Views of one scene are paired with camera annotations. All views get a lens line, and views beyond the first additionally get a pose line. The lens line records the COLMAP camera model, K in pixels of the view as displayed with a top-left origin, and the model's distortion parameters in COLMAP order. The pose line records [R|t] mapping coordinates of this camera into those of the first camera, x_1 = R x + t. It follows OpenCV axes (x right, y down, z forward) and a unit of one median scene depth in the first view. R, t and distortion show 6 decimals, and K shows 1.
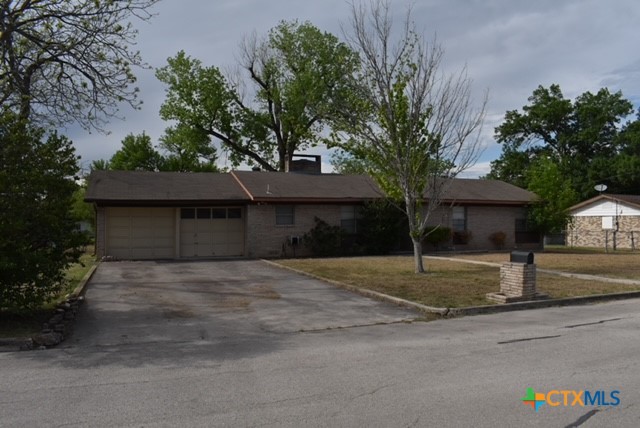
lens RADIAL K [[494.5, 0, 320.0], [0, 494.5, 214.0], [0, 0, 1]] dist [-0.090013, 0.005063]
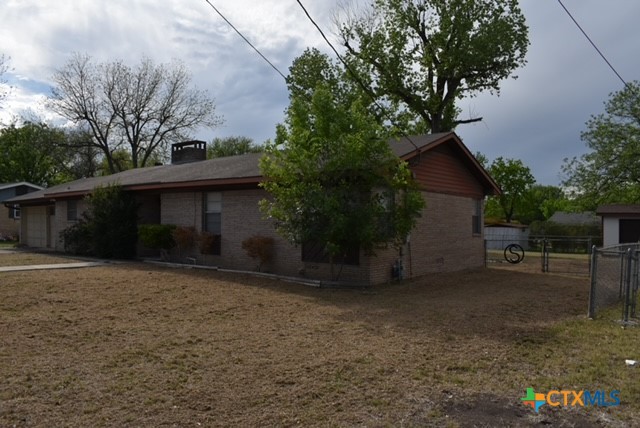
lens RADIAL K [[494.5, 0, 320.0], [0, 494.5, 214.0], [0, 0, 1]] dist [-0.090013, 0.005063]
pose [[0.494694, -0.011958, -0.868985, 0.879092], [0.006114, 0.999928, -0.010279, 0.018694], [0.869046, -0.000228, 0.494732, 0.807865]]
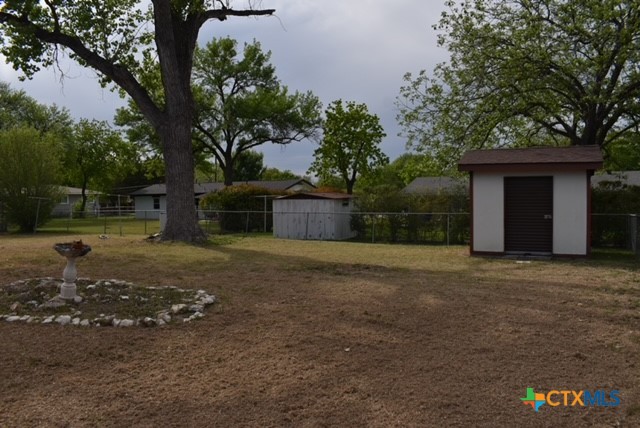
lens RADIAL K [[501.5, 0, 303.4], [0, 501.5, 205.8], [0, 0, 1]] dist [-0.072223, 0.005355]
pose [[0.648617, 0.003499, -0.761107, 0.536561], [0.021026, 0.999525, 0.022513, 0.038065], [0.760825, -0.030605, 0.648235, 1.430394]]
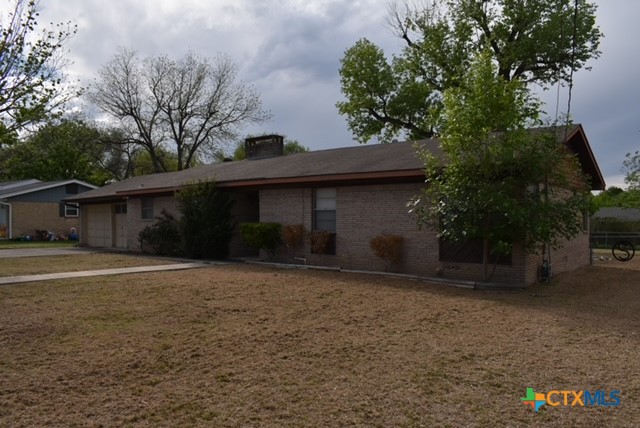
lens RADIAL K [[494.5, 0, 320.0], [0, 494.5, 214.0], [0, 0, 1]] dist [-0.090013, 0.005063]
pose [[0.476489, -0.009220, -0.879132, 0.788829], [0.011352, 0.999926, -0.004335, 0.017272], [0.879107, -0.007914, 0.476559, 0.713762]]
